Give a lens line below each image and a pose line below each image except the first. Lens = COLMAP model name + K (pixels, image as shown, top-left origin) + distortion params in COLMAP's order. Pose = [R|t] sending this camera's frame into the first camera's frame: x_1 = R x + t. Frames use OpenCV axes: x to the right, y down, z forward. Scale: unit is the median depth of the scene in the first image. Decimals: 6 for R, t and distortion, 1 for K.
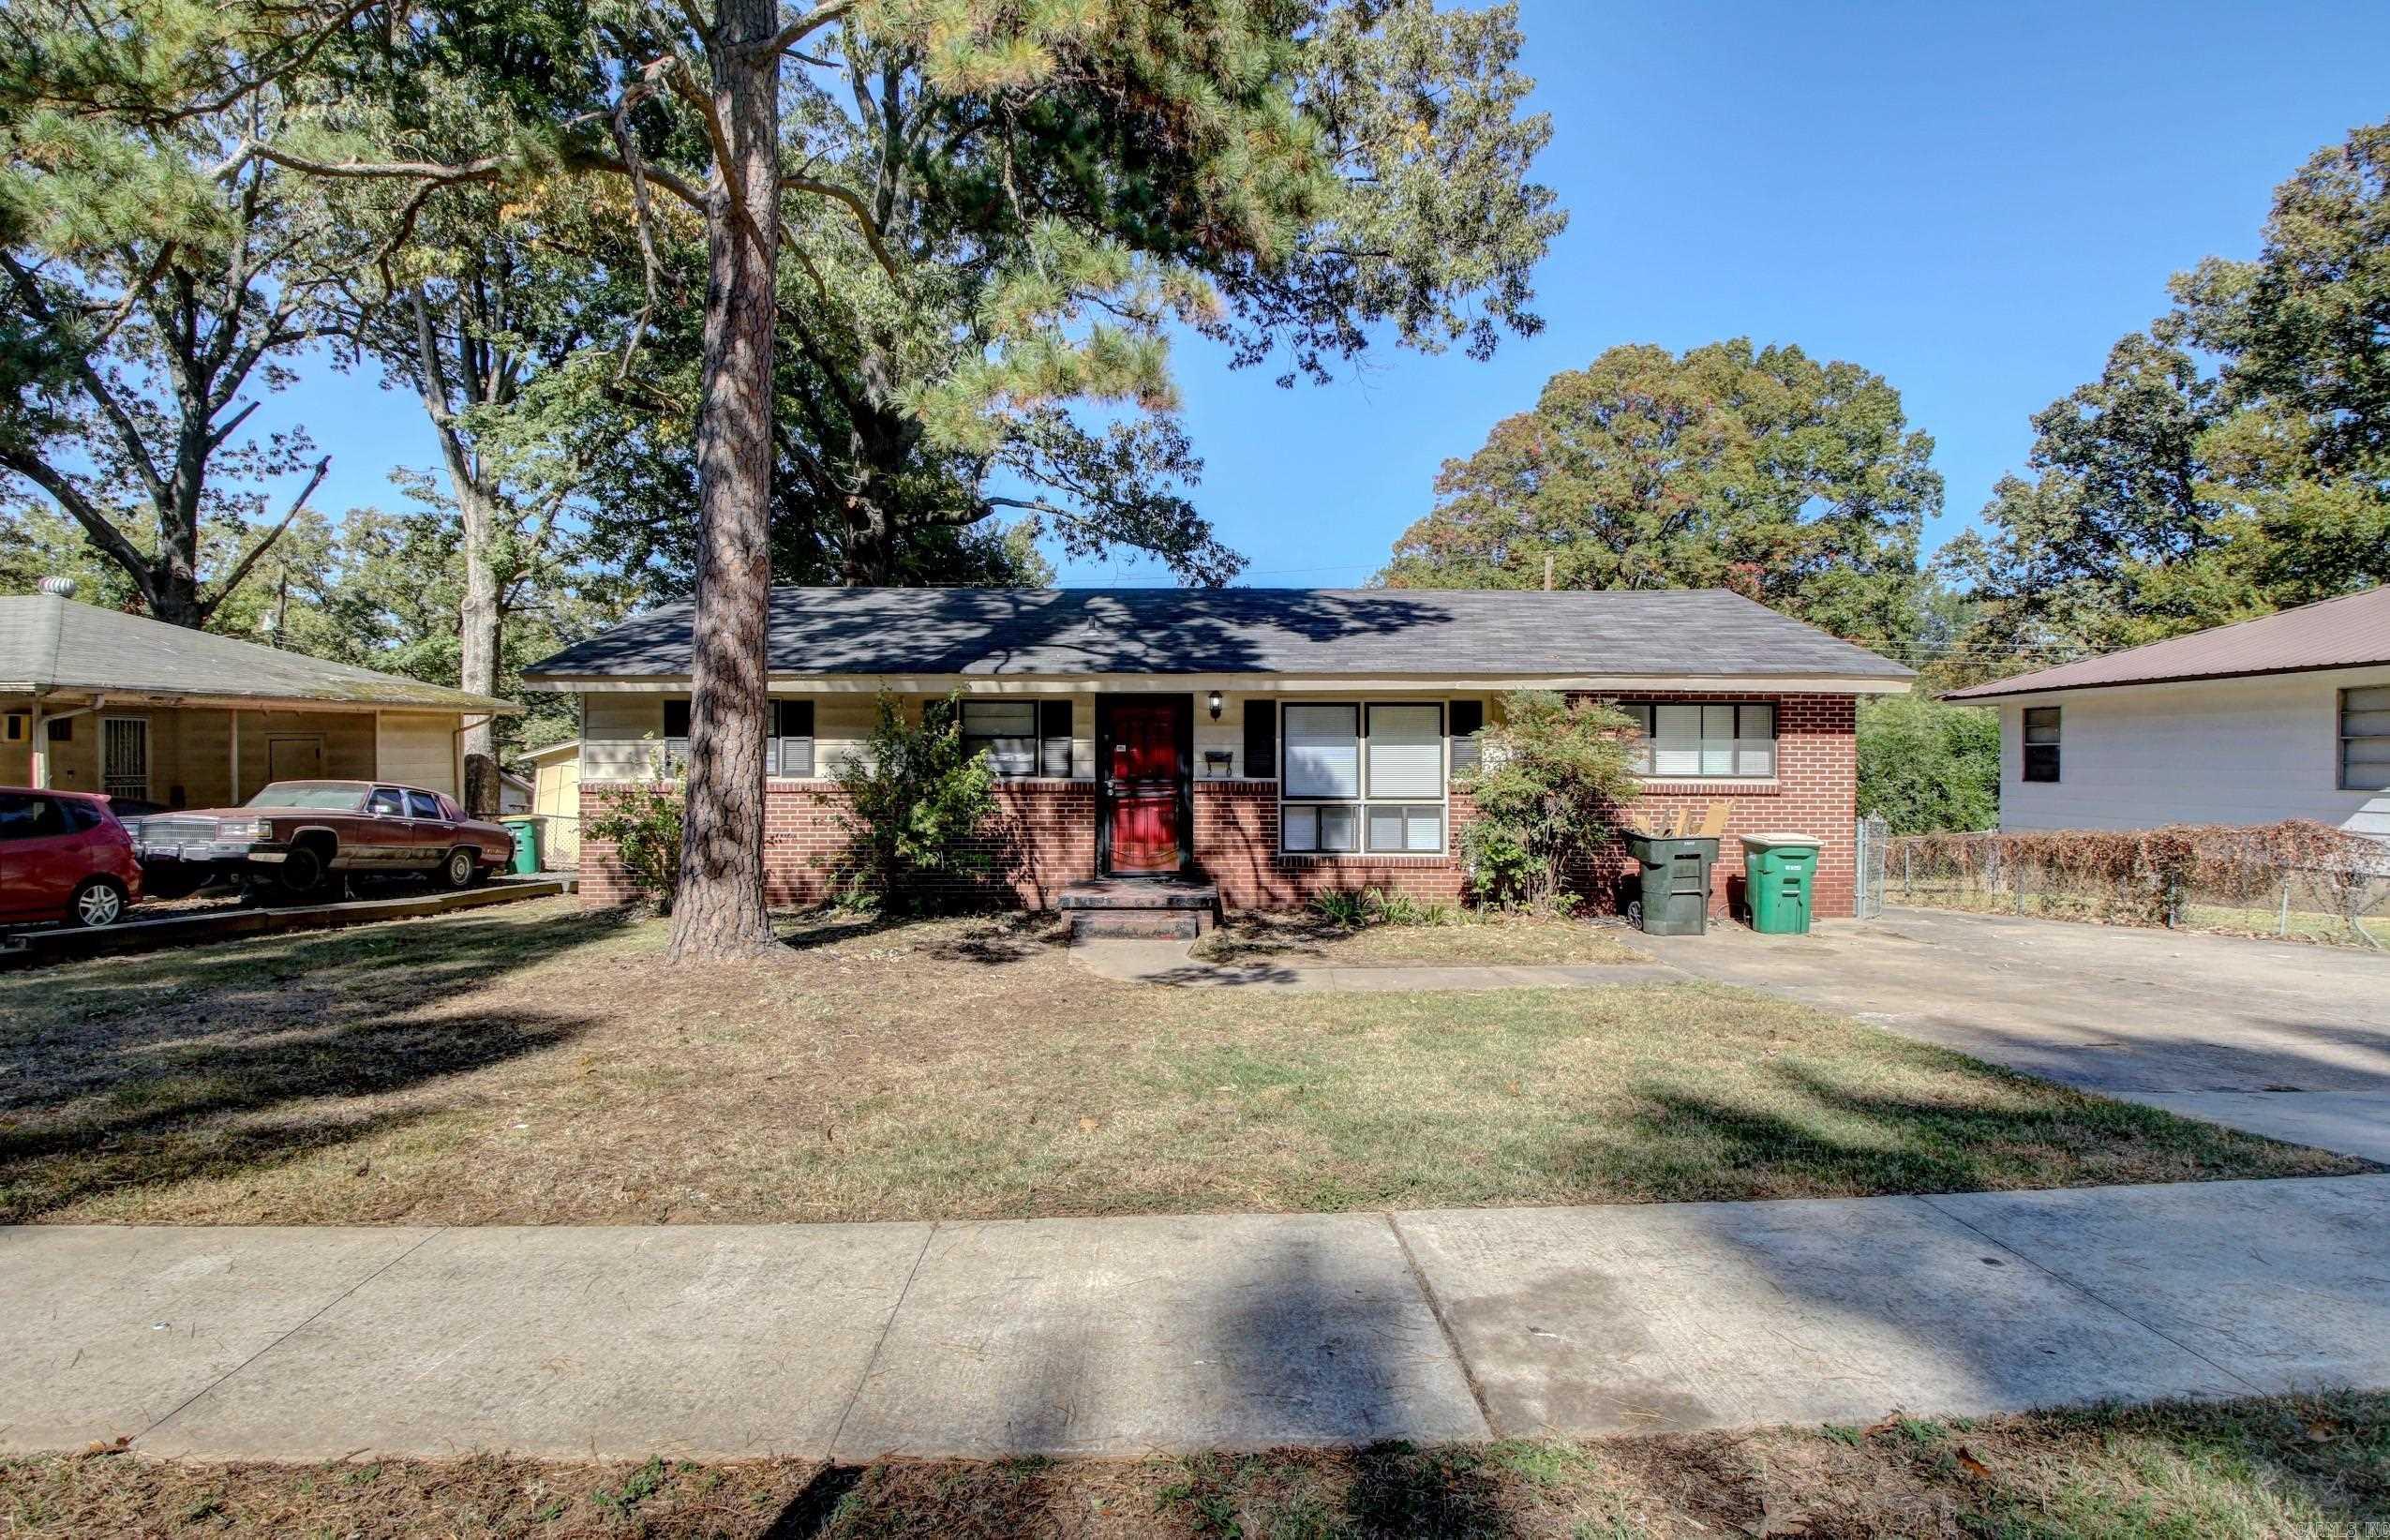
lens RADIAL K [[1165.7, 0, 1193.8], [0, 1165.7, 771.3], [0, 0, 1]] dist [0.000887, -0.019893]
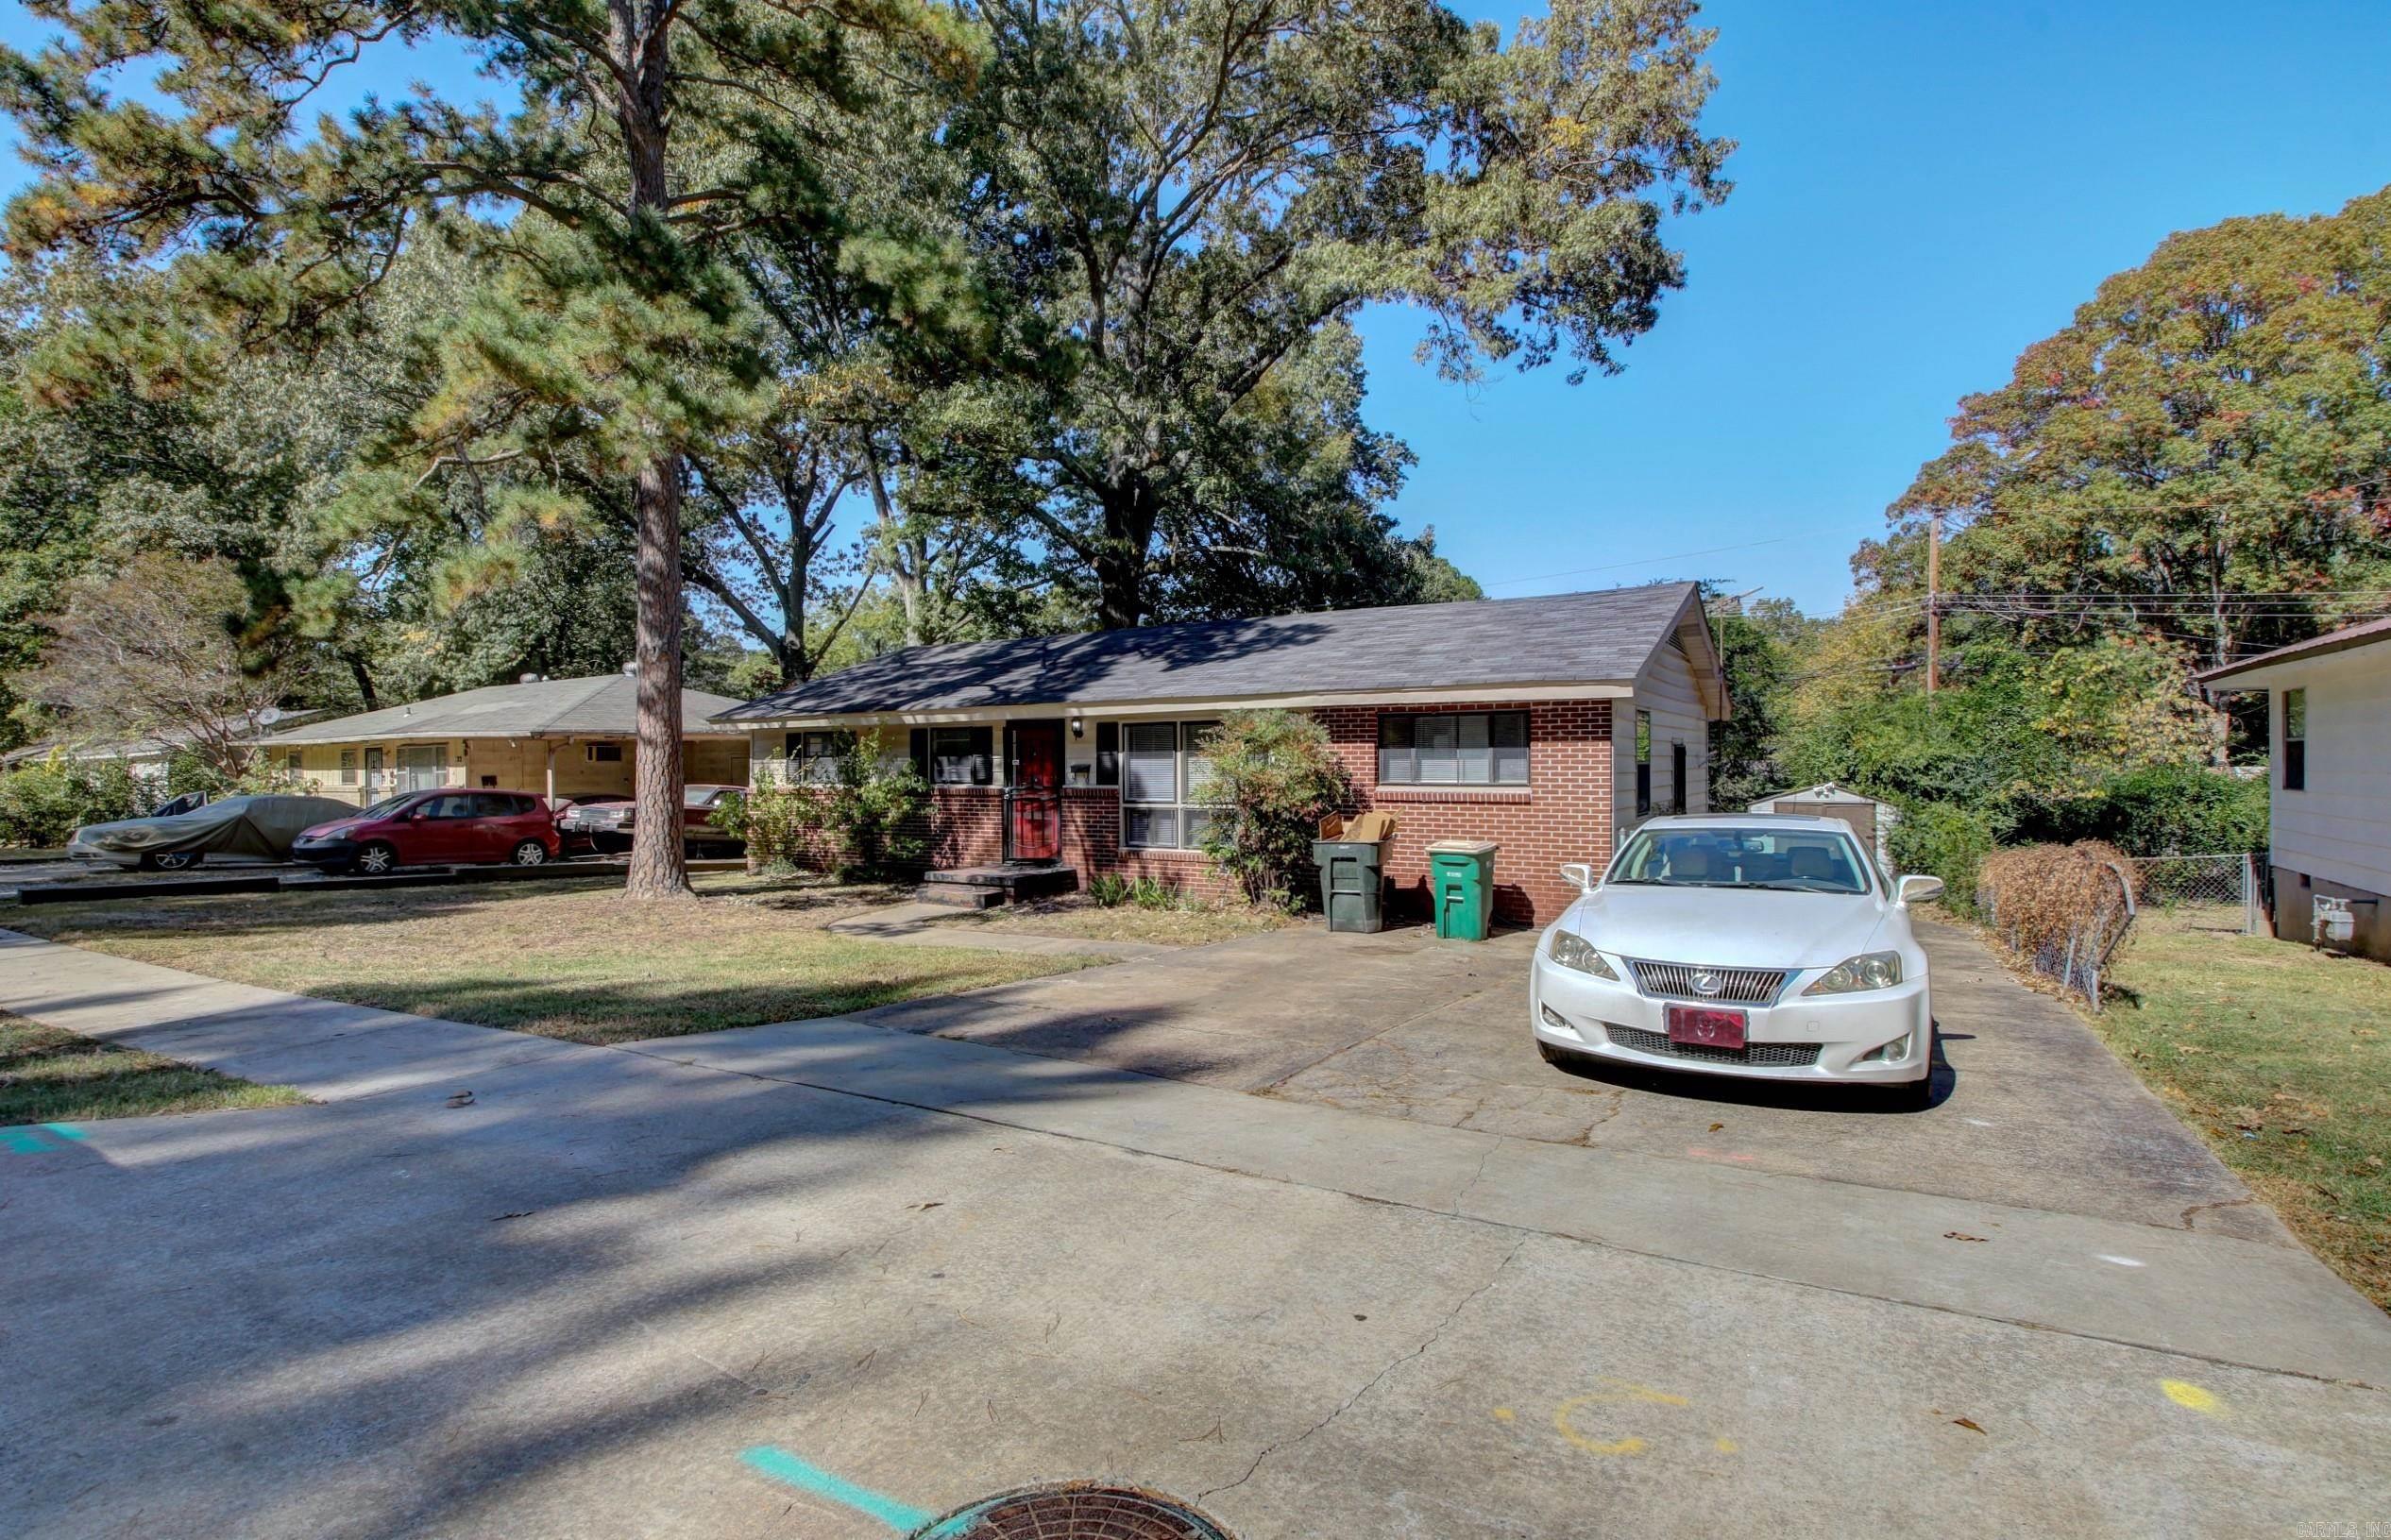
lens RADIAL K [[1131.9, 0, 1196.5], [0, 1131.9, 773.2], [0, 0, 1]] dist [0.002092, -0.021856]
pose [[0.855446, -0.003538, -0.517879, 0.754809], [0.004127, 0.999991, -0.000015, -0.006831], [0.517875, -0.002124, 0.855454, 0.026520]]
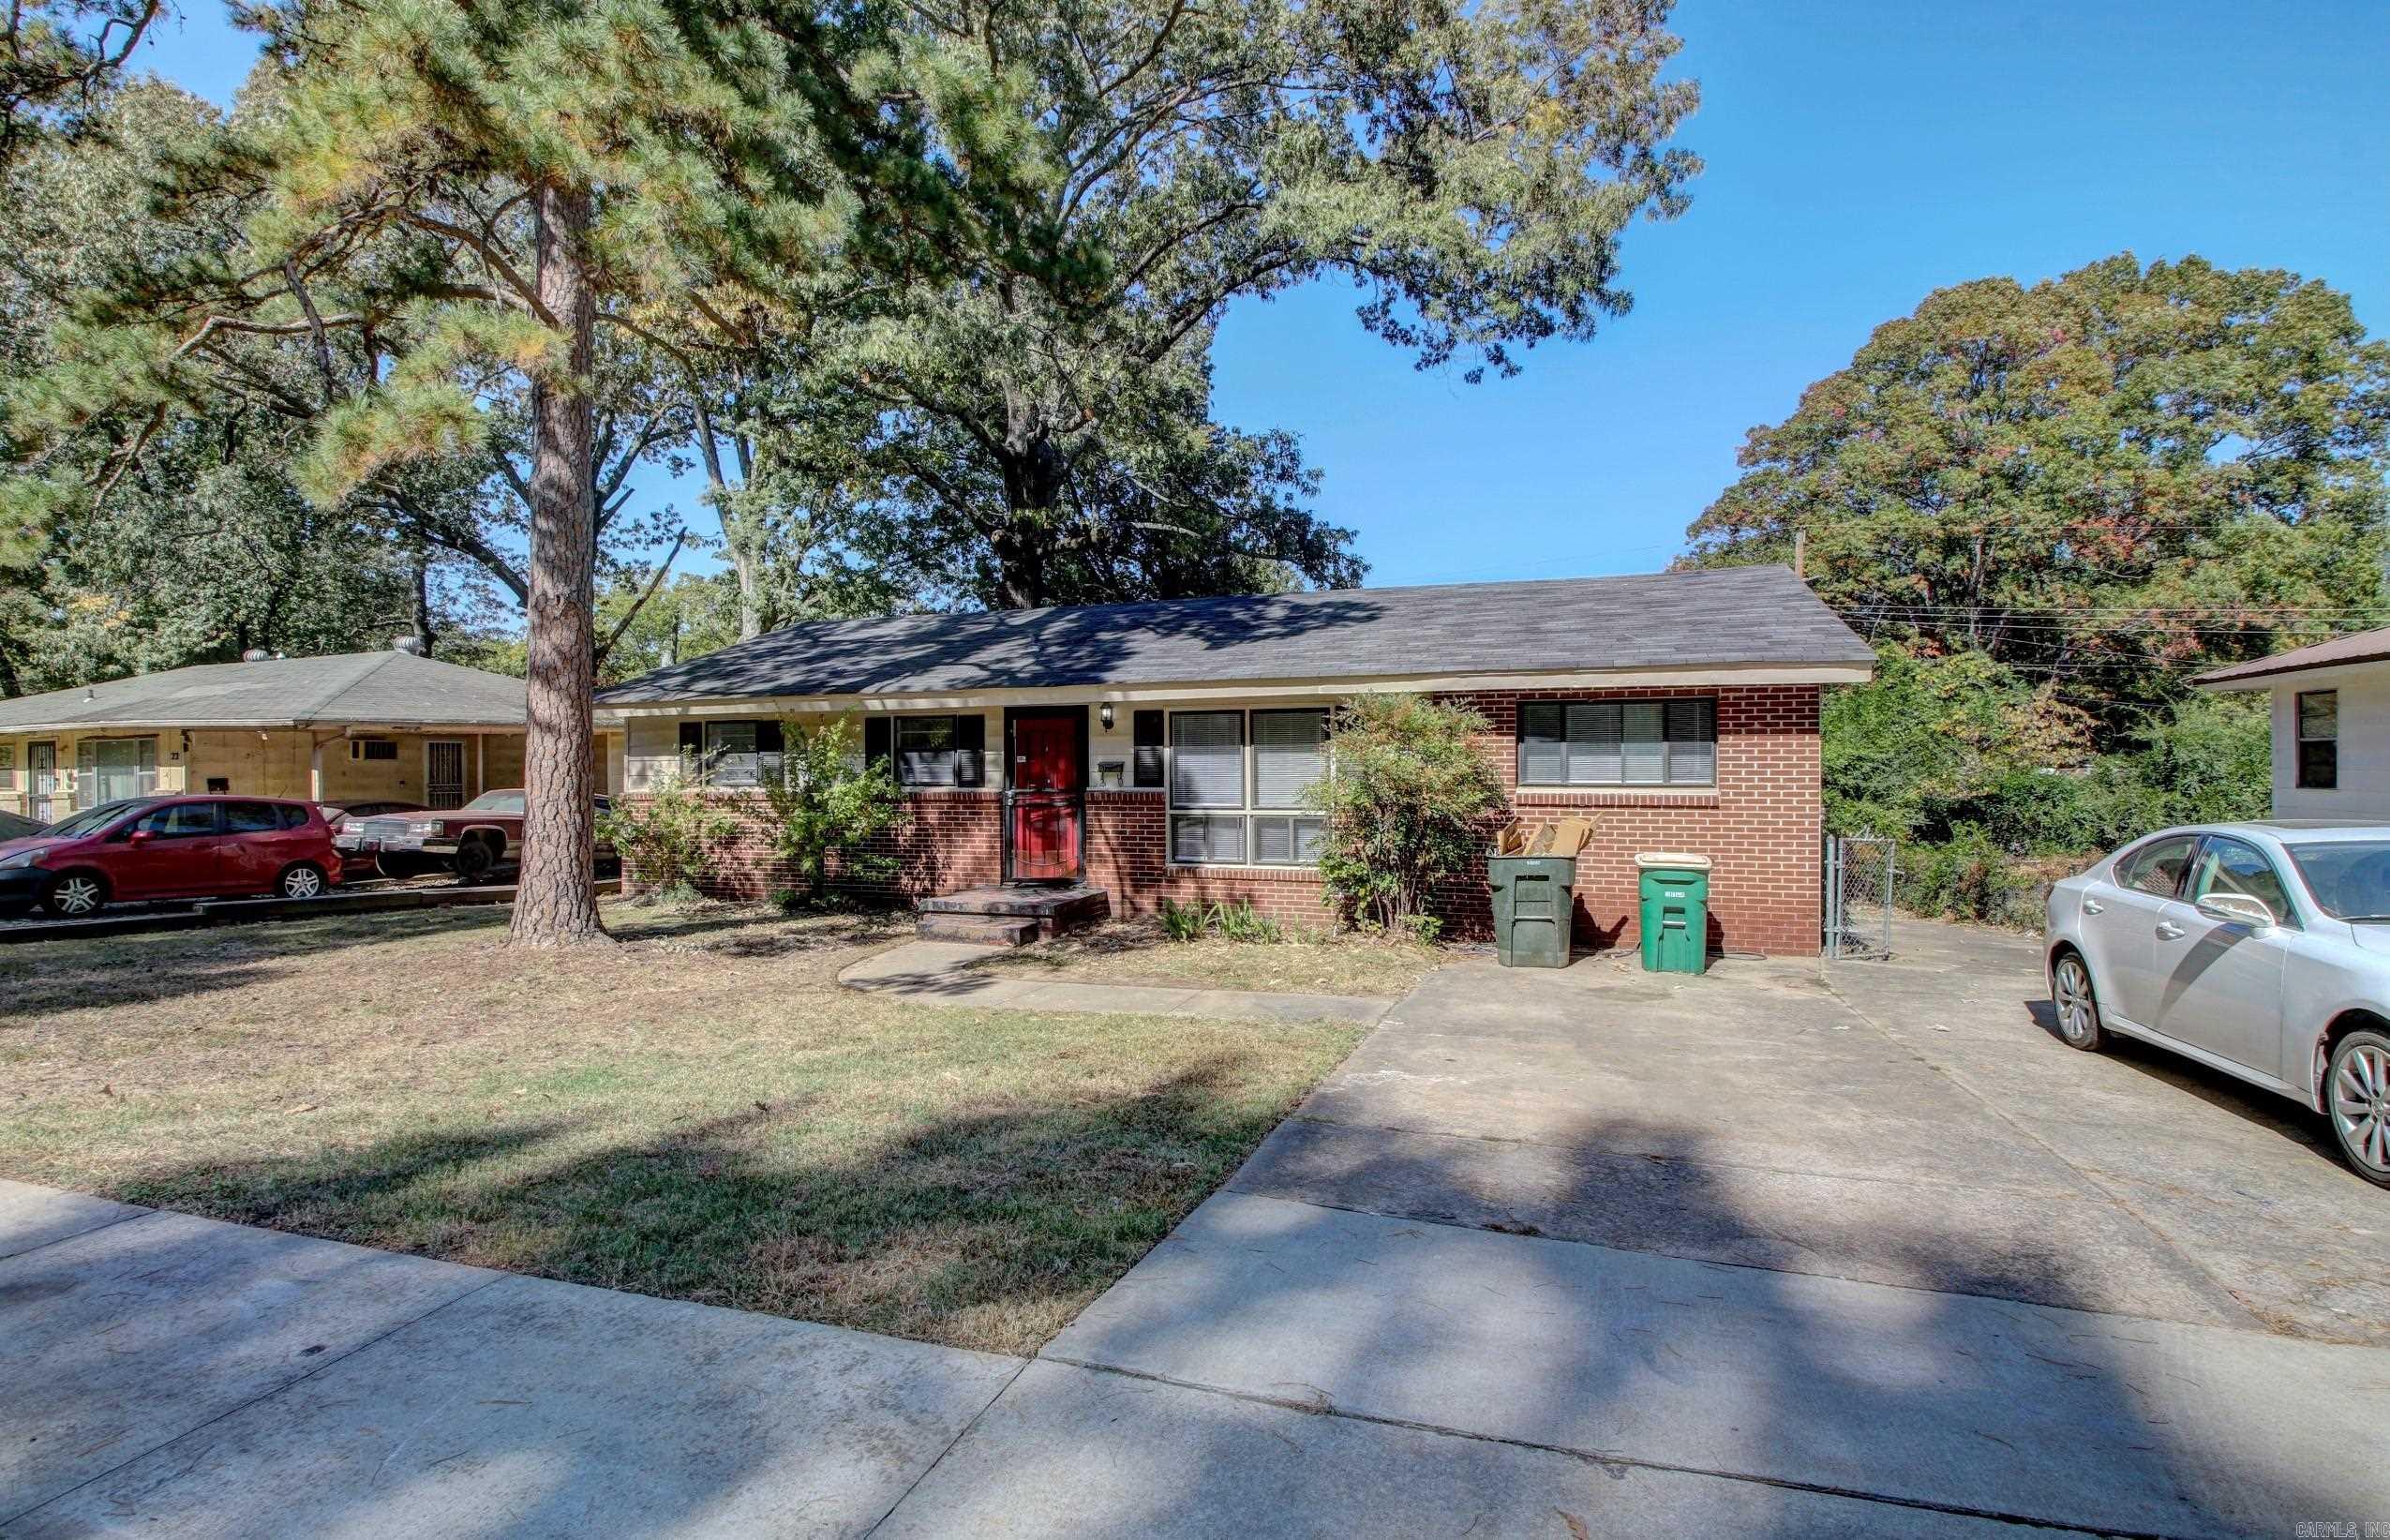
lens RADIAL K [[1119.0, 0, 1190.7], [0, 1119.0, 764.8], [0, 0, 1]] dist [0.009006, -0.022227]
pose [[0.942840, -0.007810, -0.333153, 0.410331], [0.005049, 0.999945, -0.009151, -0.005051], [0.333206, 0.006946, 0.942828, 0.104842]]
